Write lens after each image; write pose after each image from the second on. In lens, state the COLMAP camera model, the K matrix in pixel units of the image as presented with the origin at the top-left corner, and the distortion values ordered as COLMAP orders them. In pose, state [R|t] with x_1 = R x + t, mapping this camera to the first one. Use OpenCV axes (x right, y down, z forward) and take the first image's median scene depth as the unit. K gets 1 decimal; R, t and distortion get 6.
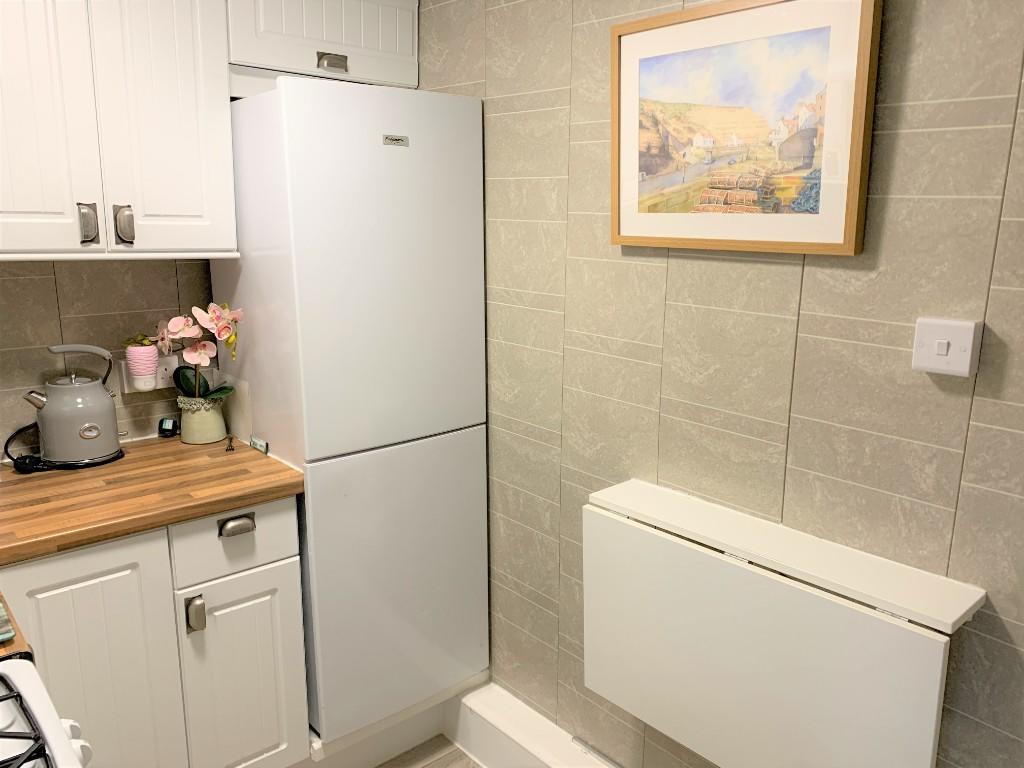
lens RADIAL K [[789.9, 0, 515.1], [0, 789.9, 391.2], [0, 0, 1]] dist [-0.001508, 0.000061]
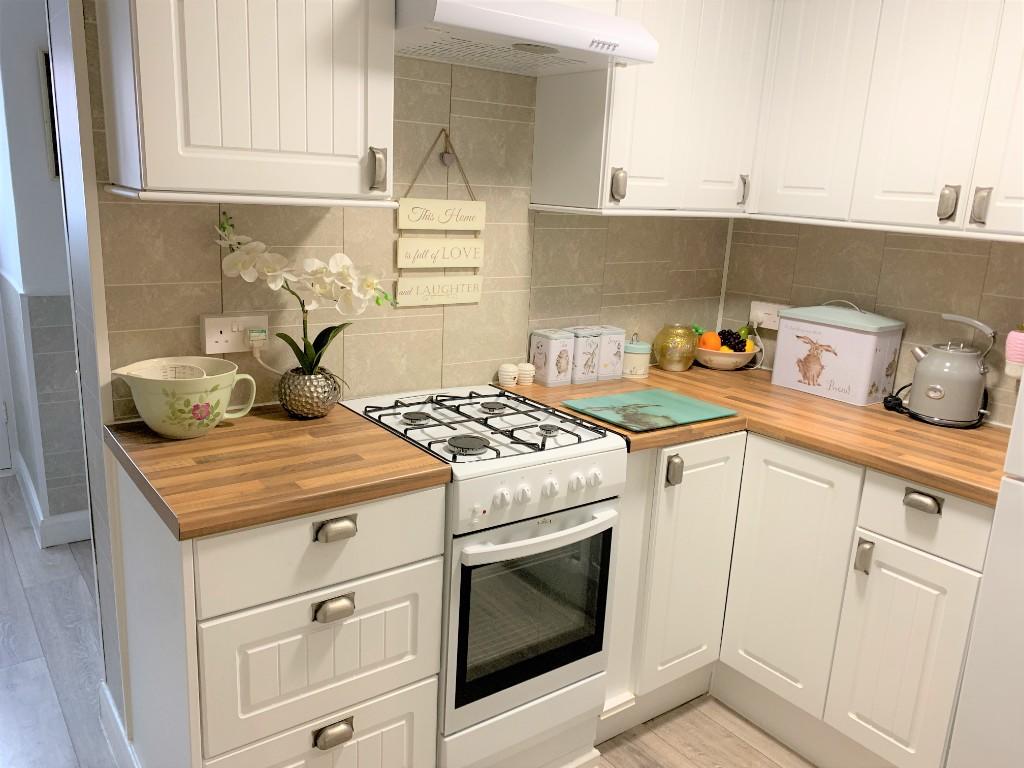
lens RADIAL K [[789.9, 0, 512.9], [0, 789.9, 380.1], [0, 0, 1]] dist [-0.001508, 0.000061]
pose [[-0.091400, 0.213176, -0.972729, 0.650367], [-0.260004, 0.937826, 0.229958, -0.071700], [0.961272, 0.273932, -0.030290, 0.494636]]
